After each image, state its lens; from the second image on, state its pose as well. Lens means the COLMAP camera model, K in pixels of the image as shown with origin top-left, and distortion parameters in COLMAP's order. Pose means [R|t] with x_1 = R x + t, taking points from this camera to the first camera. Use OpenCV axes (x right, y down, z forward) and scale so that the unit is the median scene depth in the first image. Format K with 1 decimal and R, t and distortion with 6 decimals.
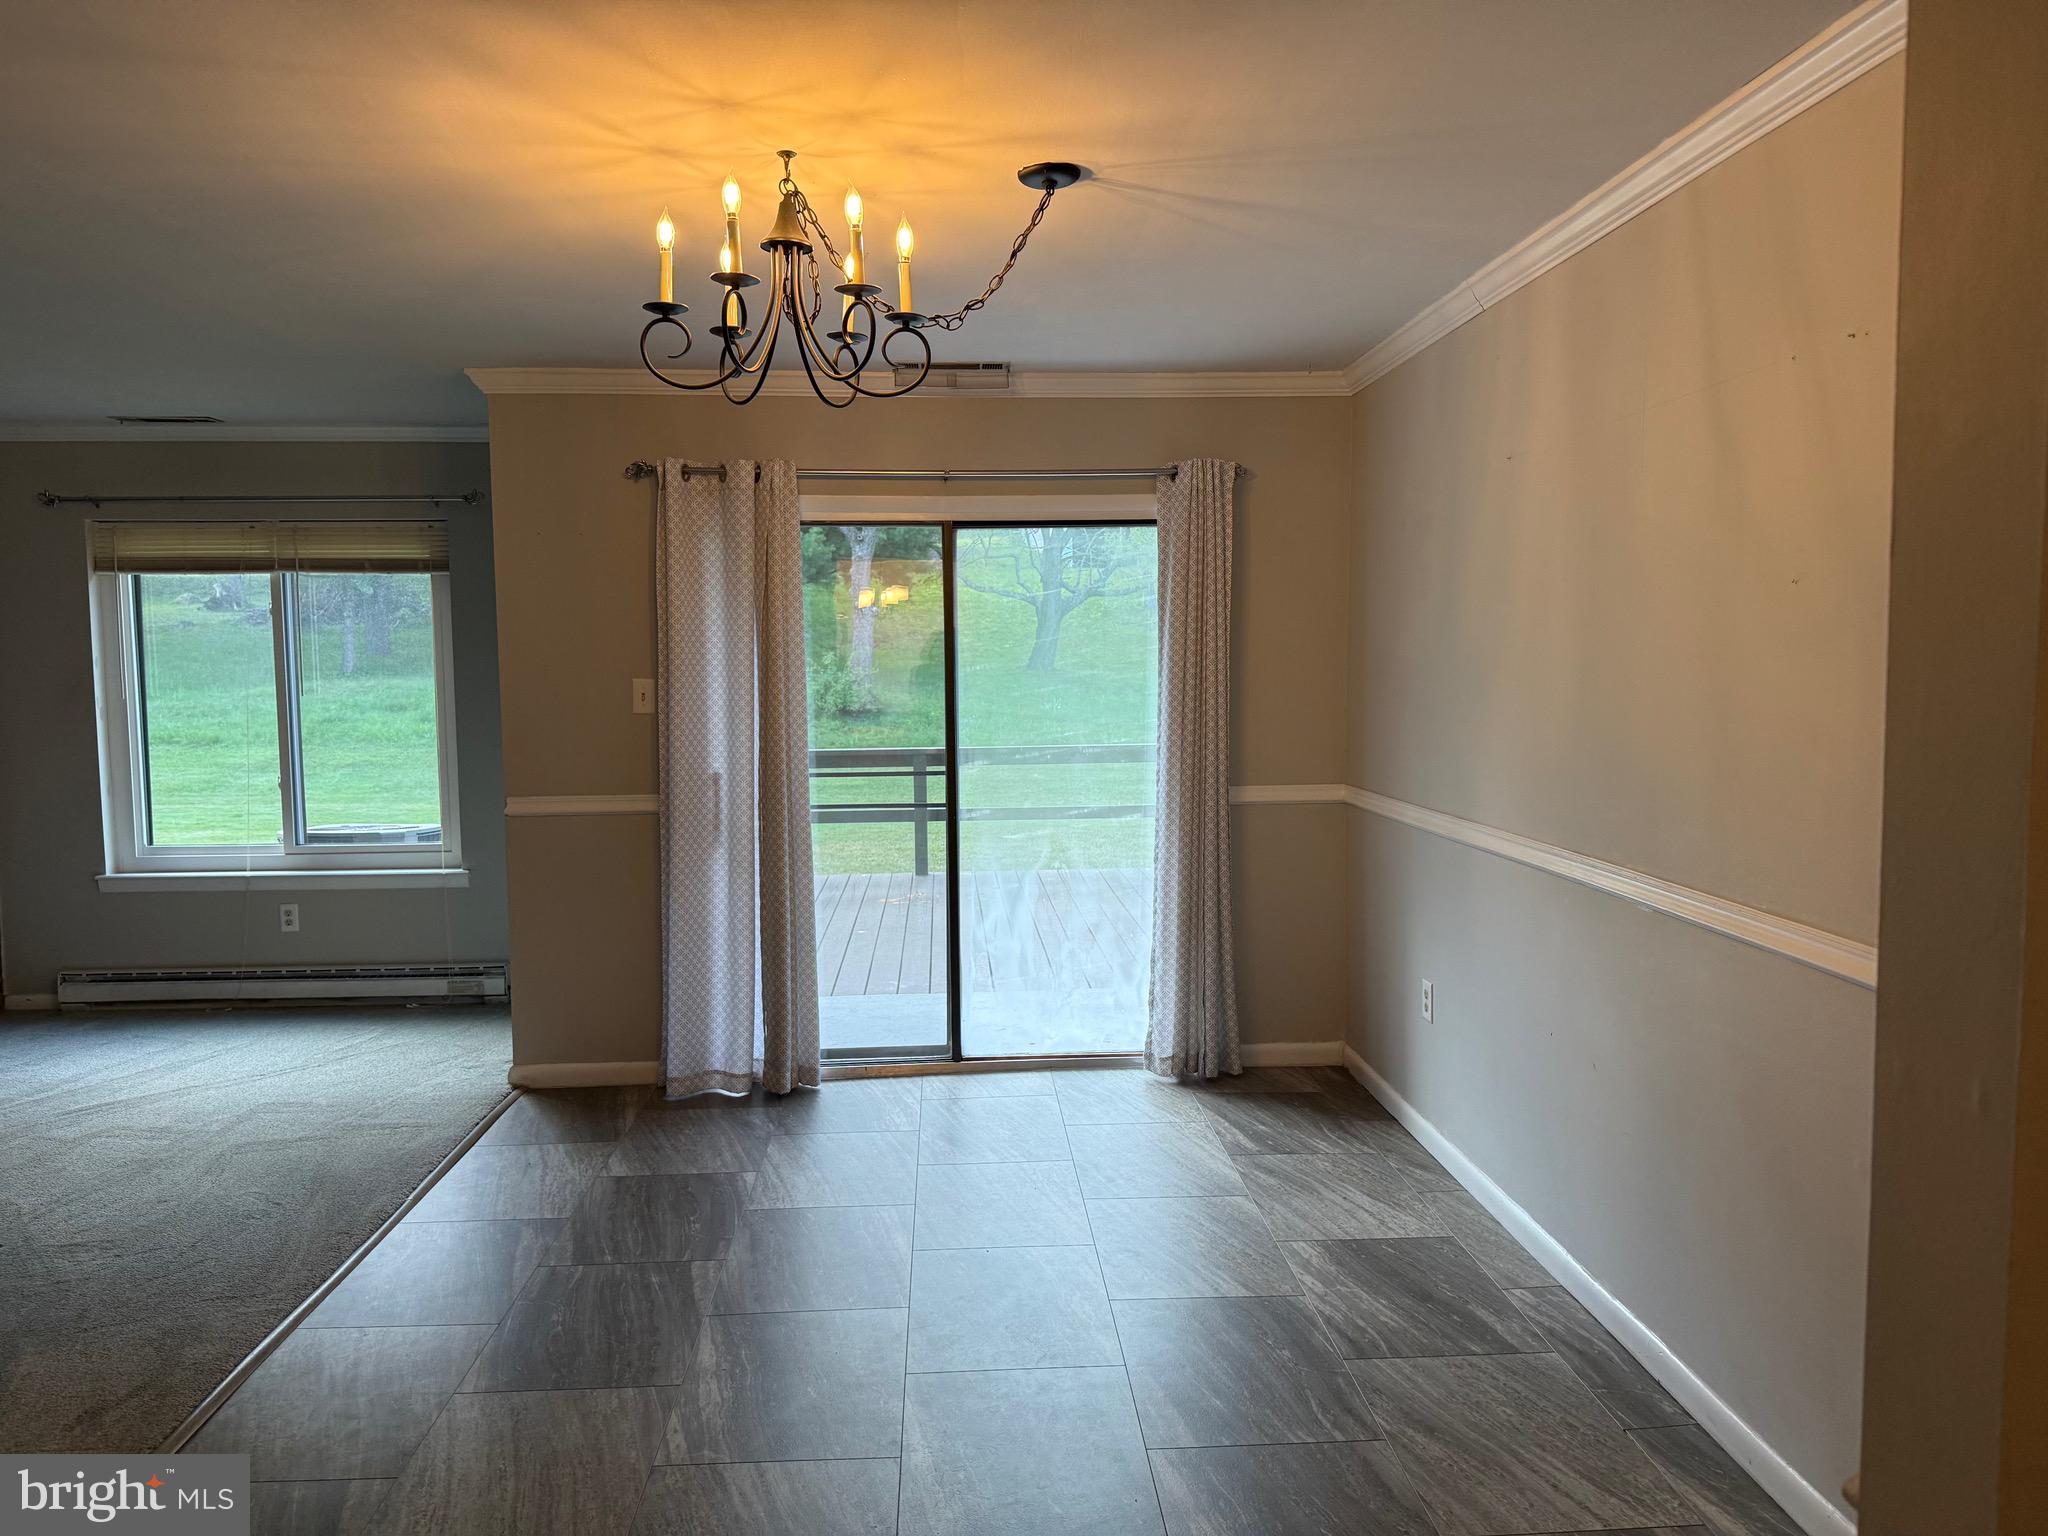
lens RADIAL K [[1417.4, 0, 1021.9], [0, 1417.4, 778.9], [0, 0, 1]] dist [0.180049, -0.343485]
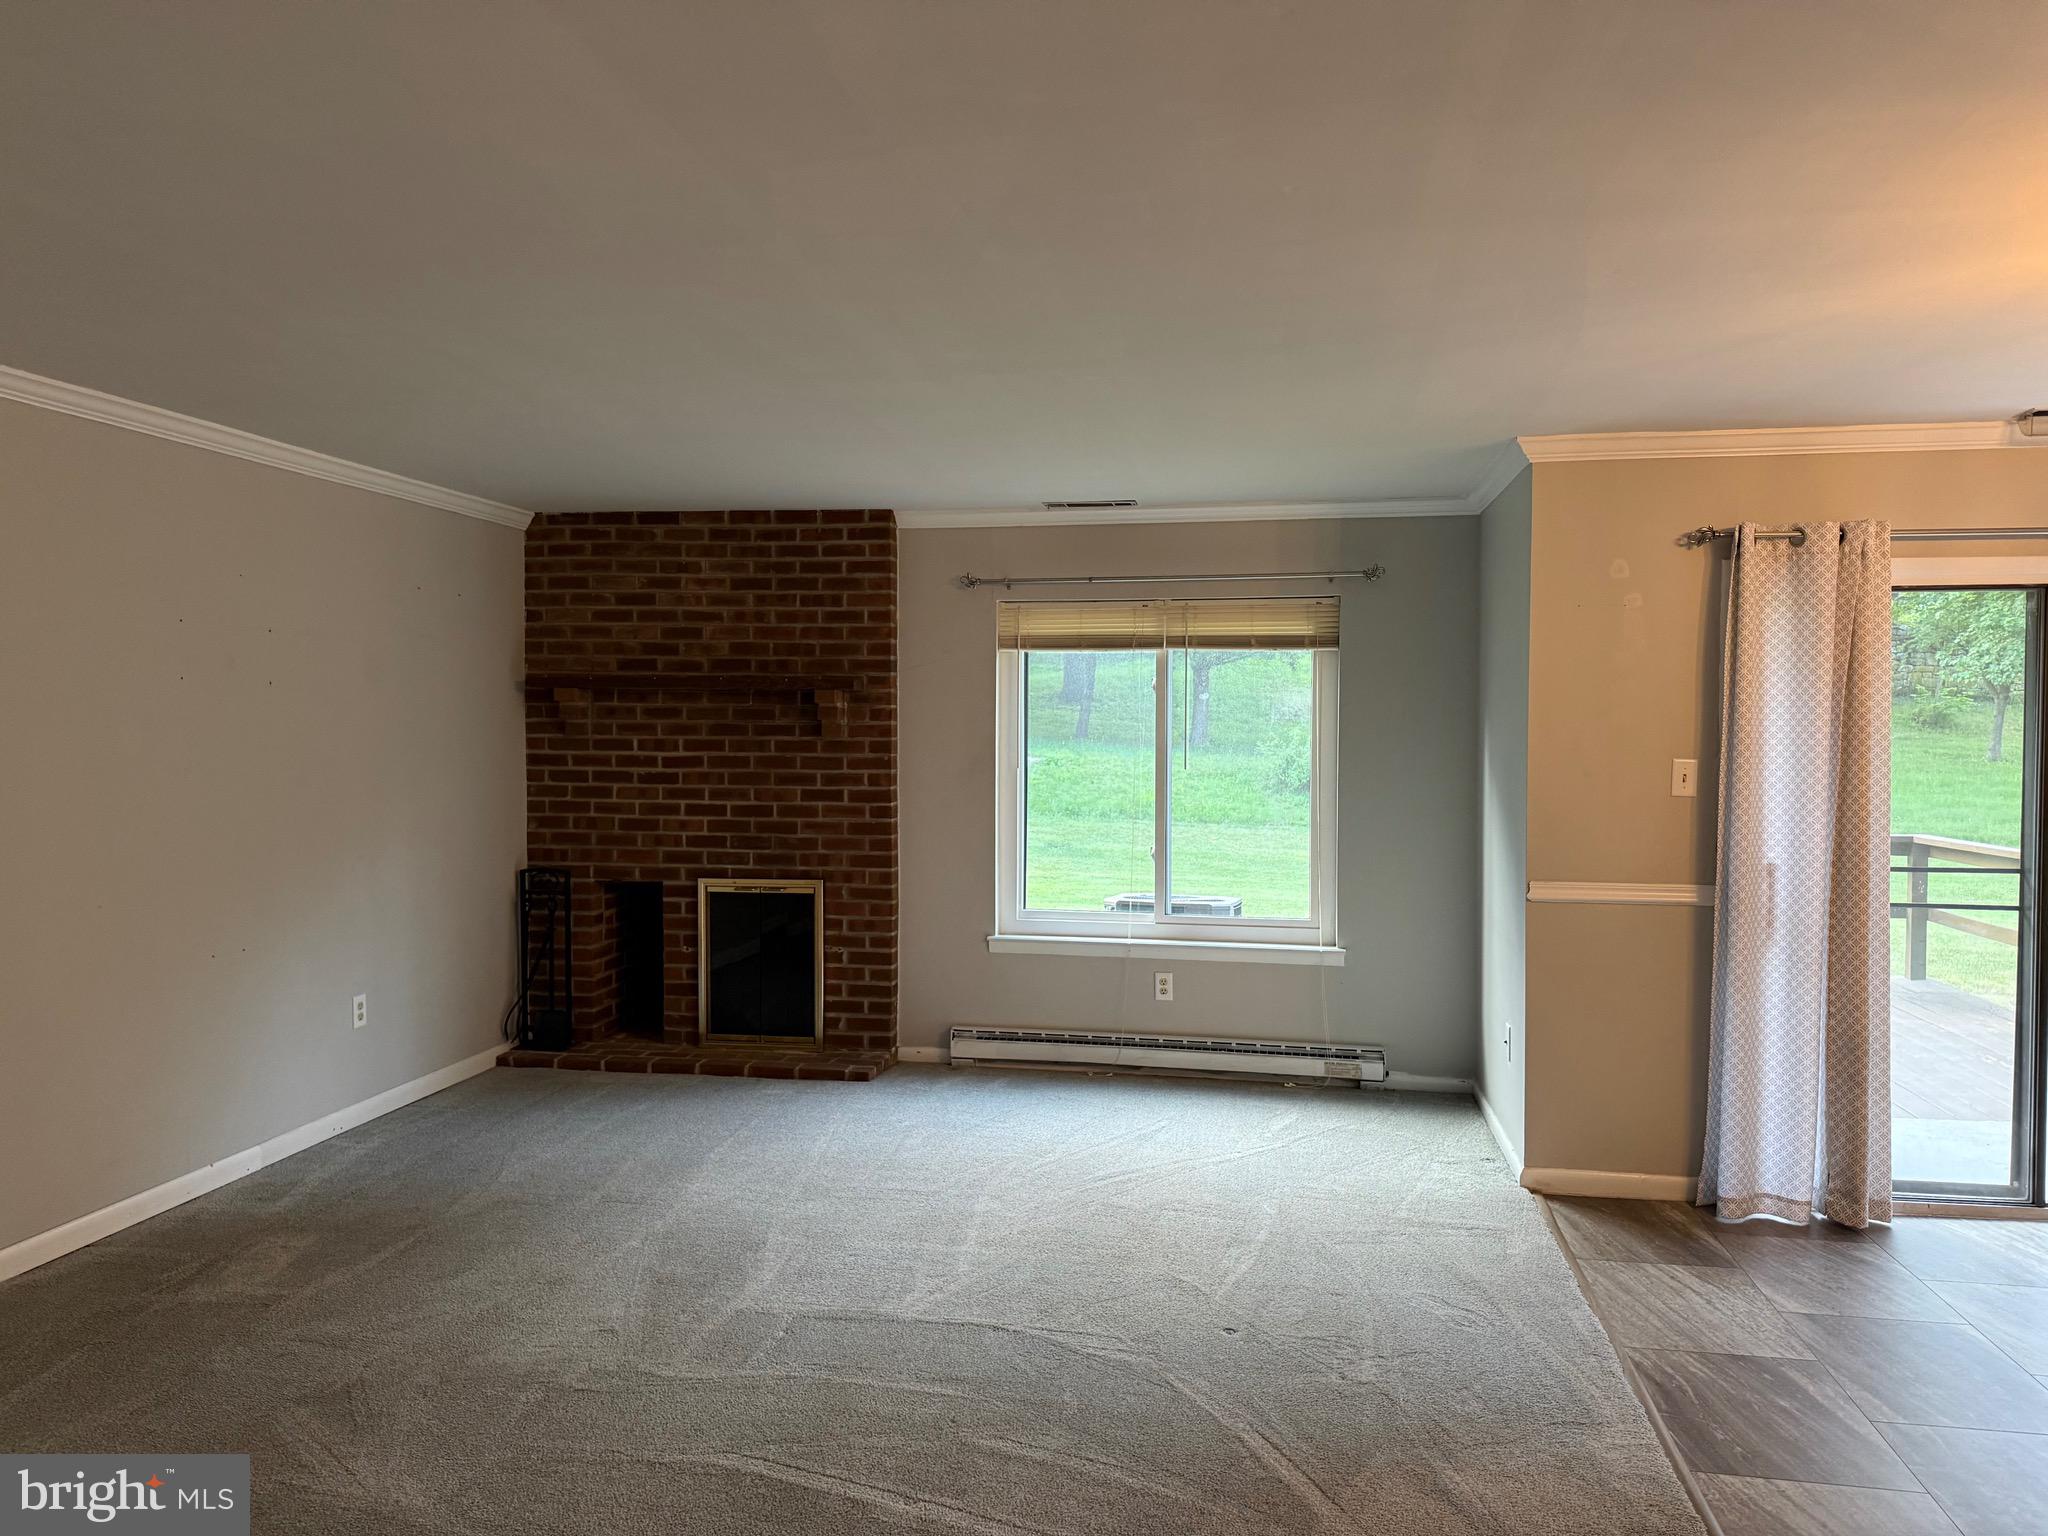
lens RADIAL K [[1453.5, 0, 1023.4], [0, 1453.5, 773.7], [0, 0, 1]] dist [-0.002363, -0.046881]
pose [[0.957721, 0.019187, -0.287058, -0.397657], [-0.035072, 0.998118, -0.050298, 0.001769], [0.285552, 0.058239, 0.956592, -0.014934]]
